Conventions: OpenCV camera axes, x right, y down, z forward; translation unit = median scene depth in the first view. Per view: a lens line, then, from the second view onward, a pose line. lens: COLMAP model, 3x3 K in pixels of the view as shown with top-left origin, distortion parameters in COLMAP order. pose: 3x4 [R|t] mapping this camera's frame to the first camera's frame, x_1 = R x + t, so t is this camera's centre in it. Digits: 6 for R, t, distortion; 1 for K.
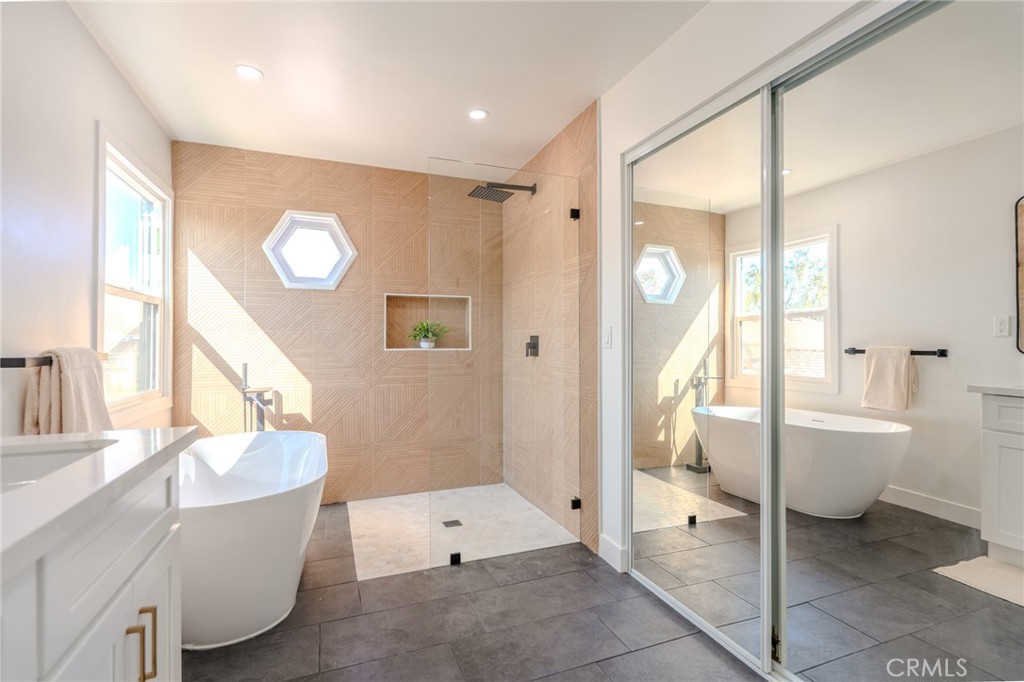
lens RADIAL K [[475.2, 0, 513.7], [0, 475.2, 343.2], [0, 0, 1]] dist [0.002859, 0.000116]
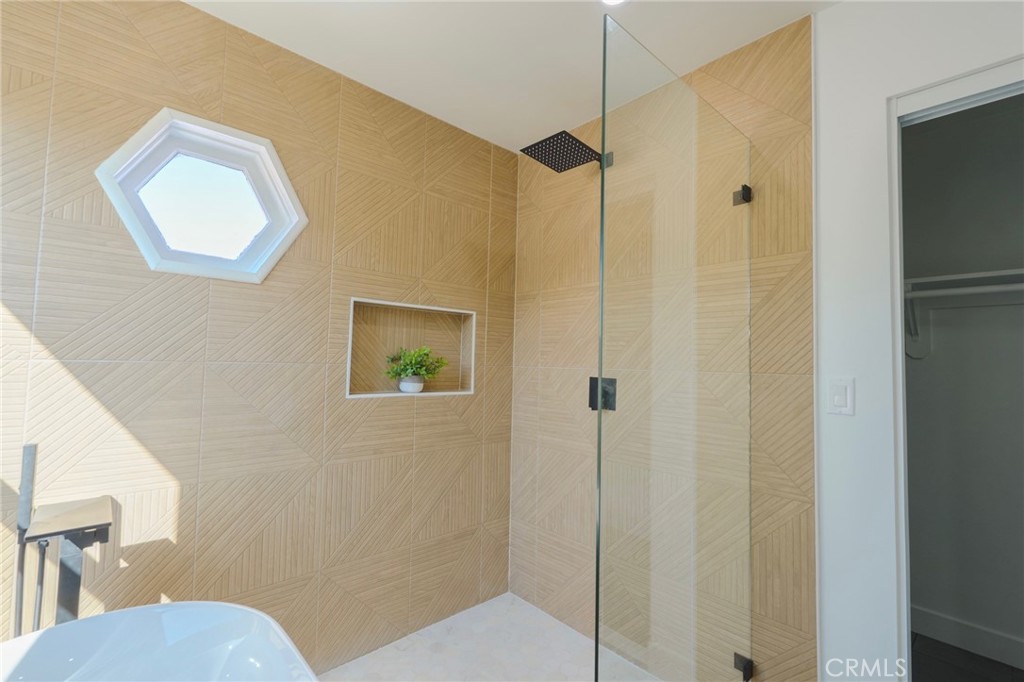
lens RADIAL K [[445.4, 0, 512.6], [0, 445.4, 341.3], [0, 0, 1]] dist [-0.000736, 0.000554]
pose [[0.936141, 0.041146, 0.349210, -0.287759], [-0.025496, 0.998459, -0.049297, -0.032349], [-0.350701, 0.037245, 0.935747, 0.455805]]
